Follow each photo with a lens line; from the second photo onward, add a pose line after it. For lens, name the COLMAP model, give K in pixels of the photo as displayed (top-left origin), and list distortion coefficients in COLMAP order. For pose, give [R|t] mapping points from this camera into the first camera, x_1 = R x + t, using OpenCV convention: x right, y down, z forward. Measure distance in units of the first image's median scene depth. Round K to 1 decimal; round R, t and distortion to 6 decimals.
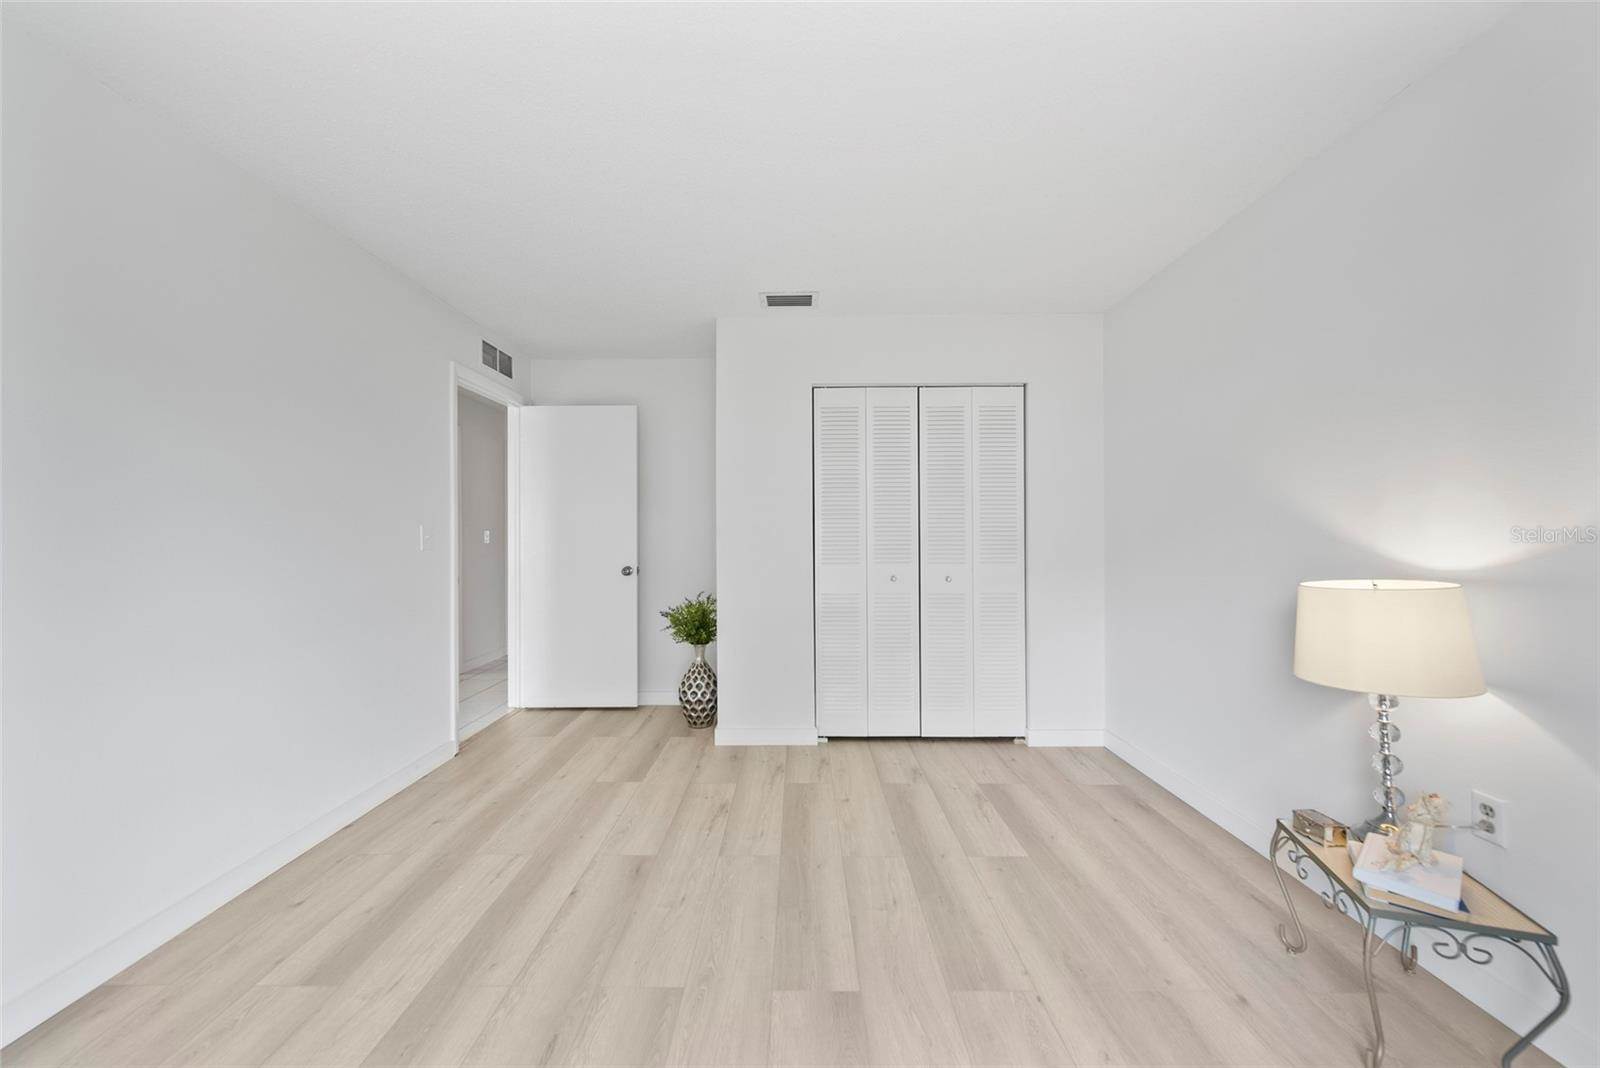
lens RADIAL K [[574.4, 0, 798.6], [0, 574.4, 539.9], [0, 0, 1]] dist [-0.000190, -0.001778]
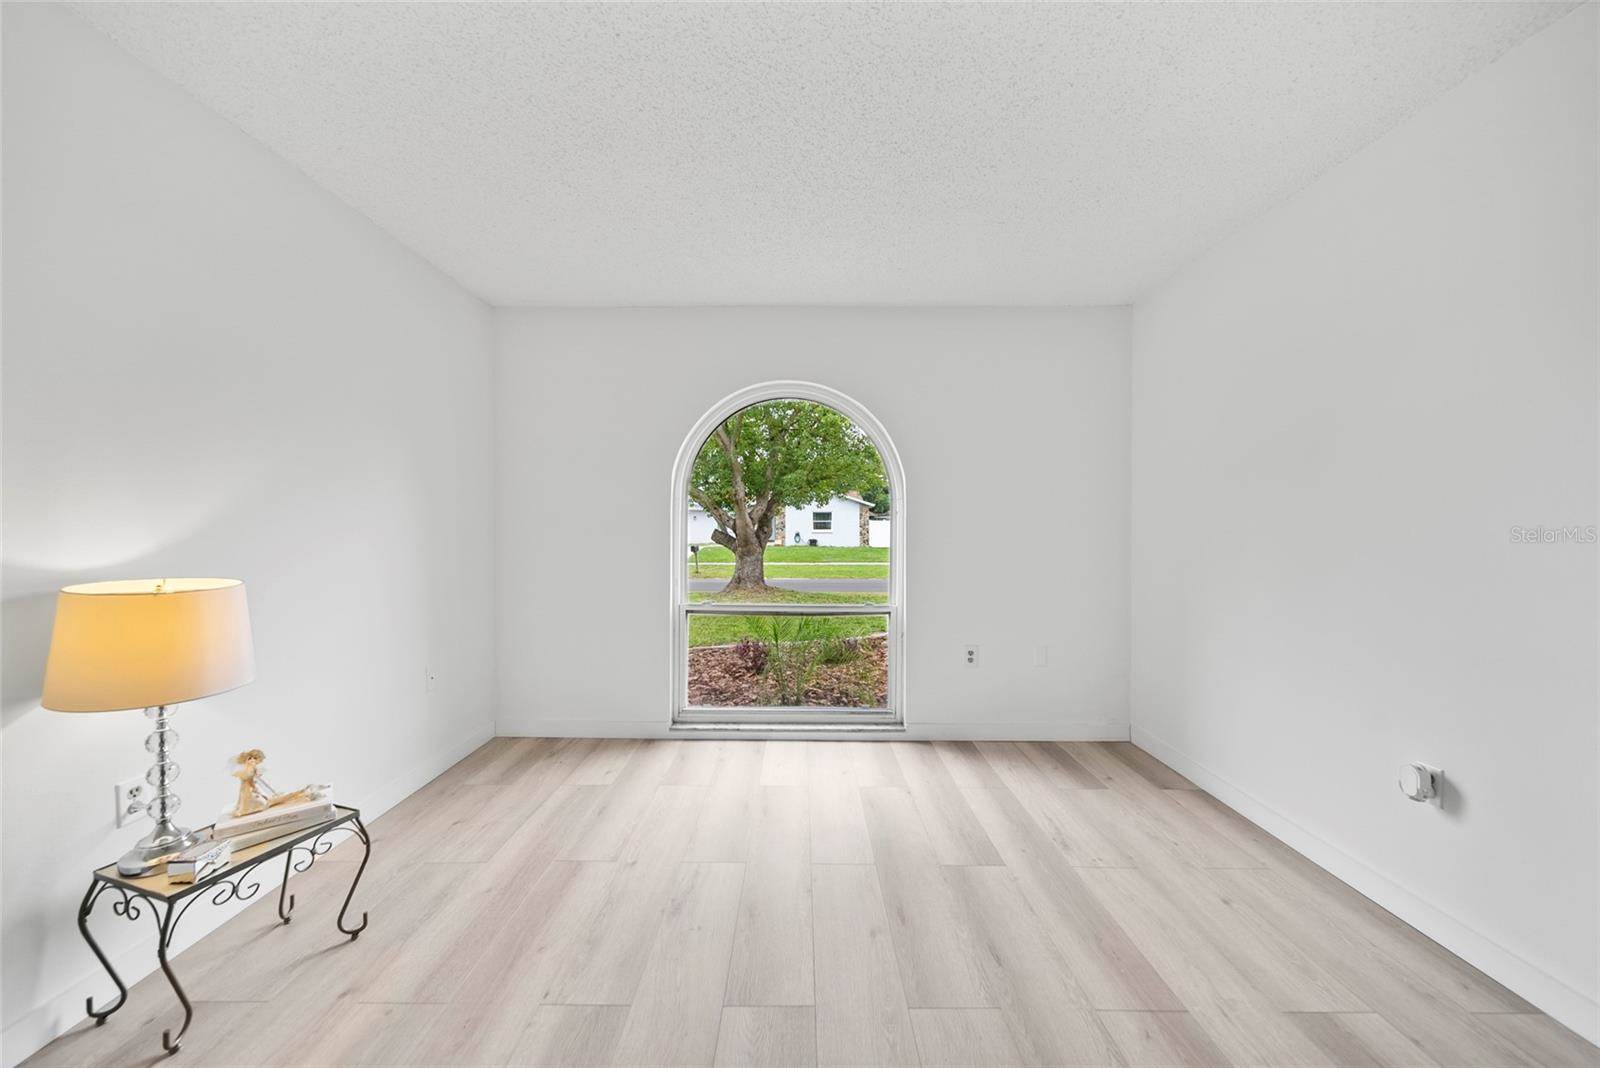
lens RADIAL K [[574.4, 0, 798.9], [0, 574.4, 535.3], [0, 0, 1]] dist [-0.000190, -0.001778]
pose [[-0.999959, 0.005505, -0.007233, -0.016831], [0.005499, 0.999985, 0.000775, 0.002622], [0.007237, 0.000735, -0.999974, 1.998043]]
